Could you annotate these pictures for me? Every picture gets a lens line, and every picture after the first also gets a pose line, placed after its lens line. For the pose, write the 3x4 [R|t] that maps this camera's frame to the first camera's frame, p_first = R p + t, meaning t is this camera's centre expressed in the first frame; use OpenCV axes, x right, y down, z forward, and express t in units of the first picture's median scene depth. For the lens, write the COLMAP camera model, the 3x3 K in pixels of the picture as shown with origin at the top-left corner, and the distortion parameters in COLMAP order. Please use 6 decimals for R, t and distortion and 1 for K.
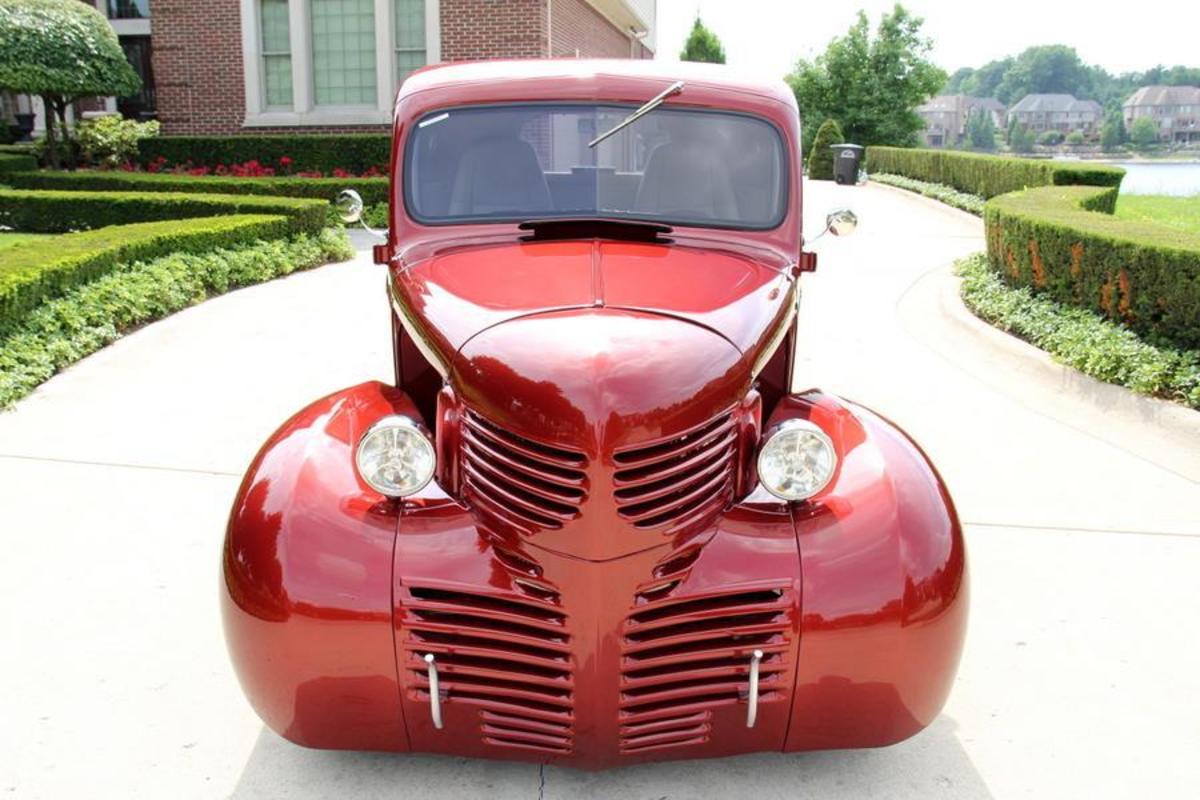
lens RADIAL K [[953.3, 0, 605.0], [0, 953.3, 407.9], [0, 0, 1]] dist [-0.127765, 0.045394]
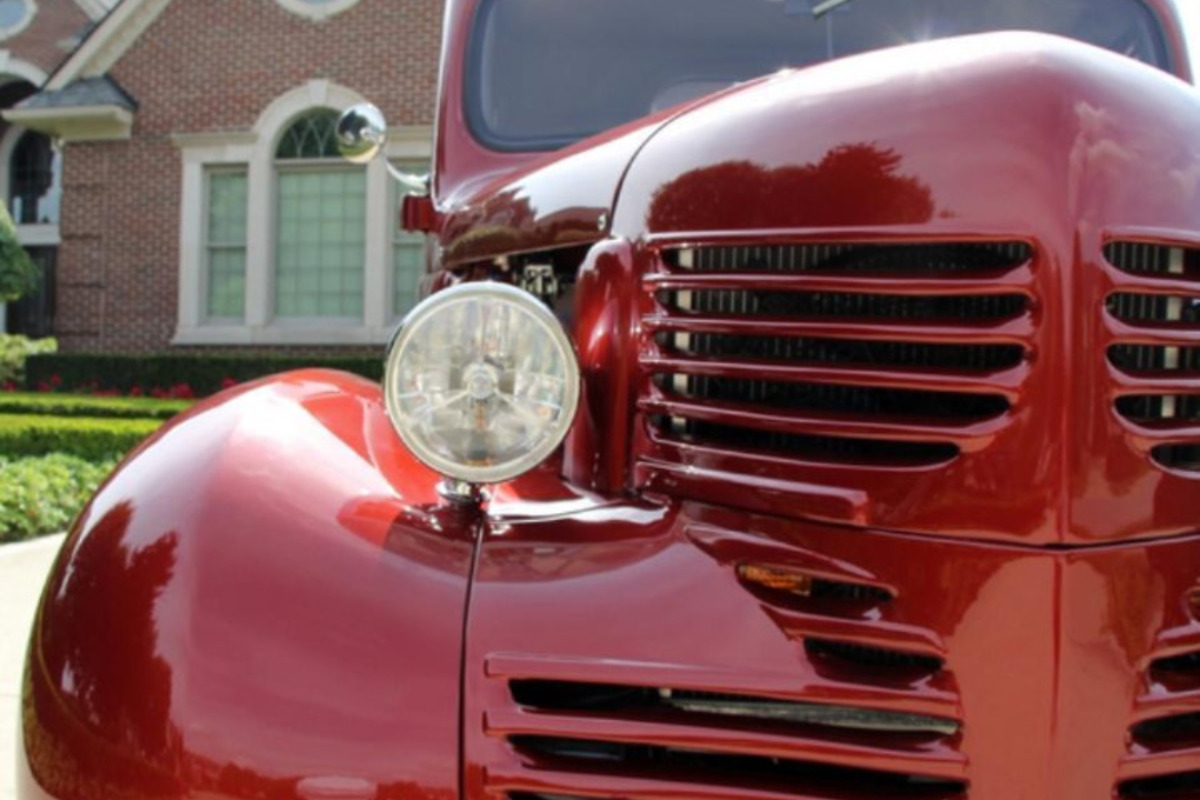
lens RADIAL K [[1398.5, 0, 598.0], [0, 1398.5, 396.2], [0, 0, 1]] dist [-0.143413, 0.000000]
pose [[0.998272, 0.010366, -0.057845, -0.030126], [-0.025604, 0.962704, -0.269342, 0.050181], [0.052896, 0.270358, 0.961306, 0.093204]]
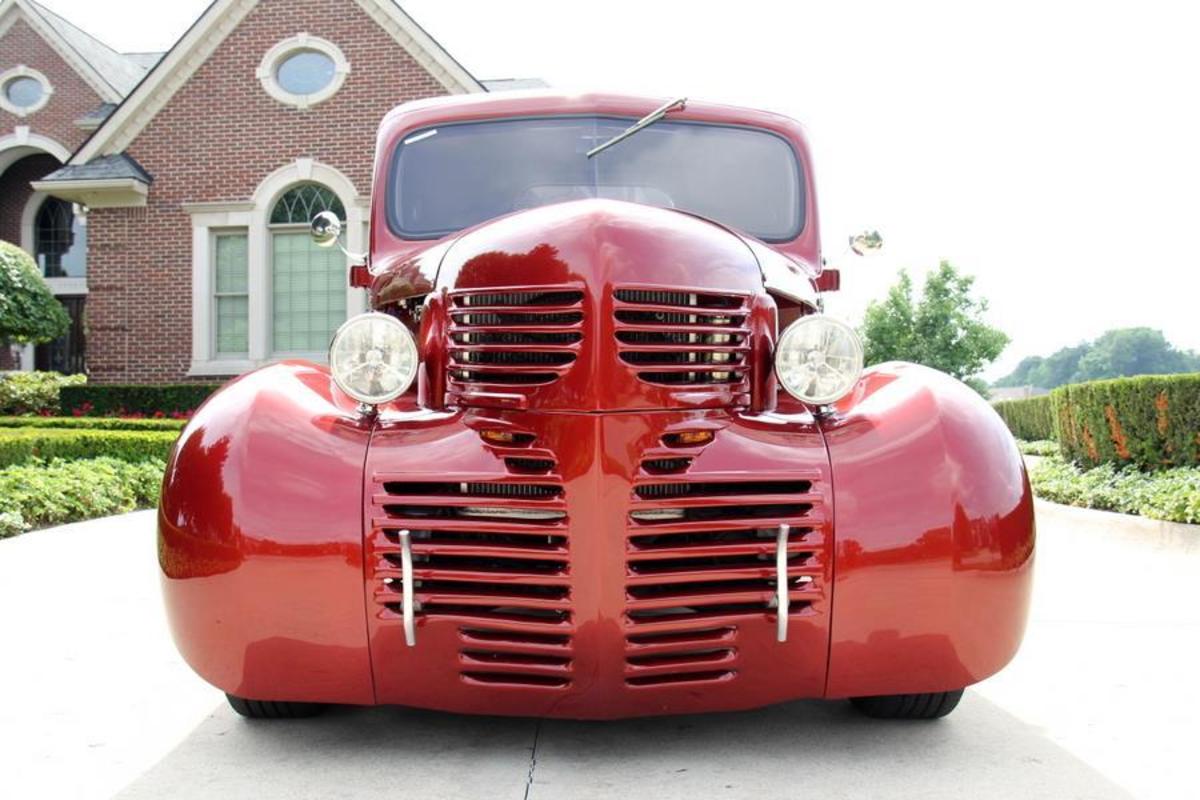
lens RADIAL K [[1141.1, 0, 600.1], [0, 1141.1, 408.5], [0, 0, 1]] dist [-0.035759, 0.000000]
pose [[0.999911, -0.010760, -0.007896, 0.000632], [0.008190, 0.961809, -0.273600, 0.089888], [0.010539, 0.273511, 0.961811, -0.007805]]
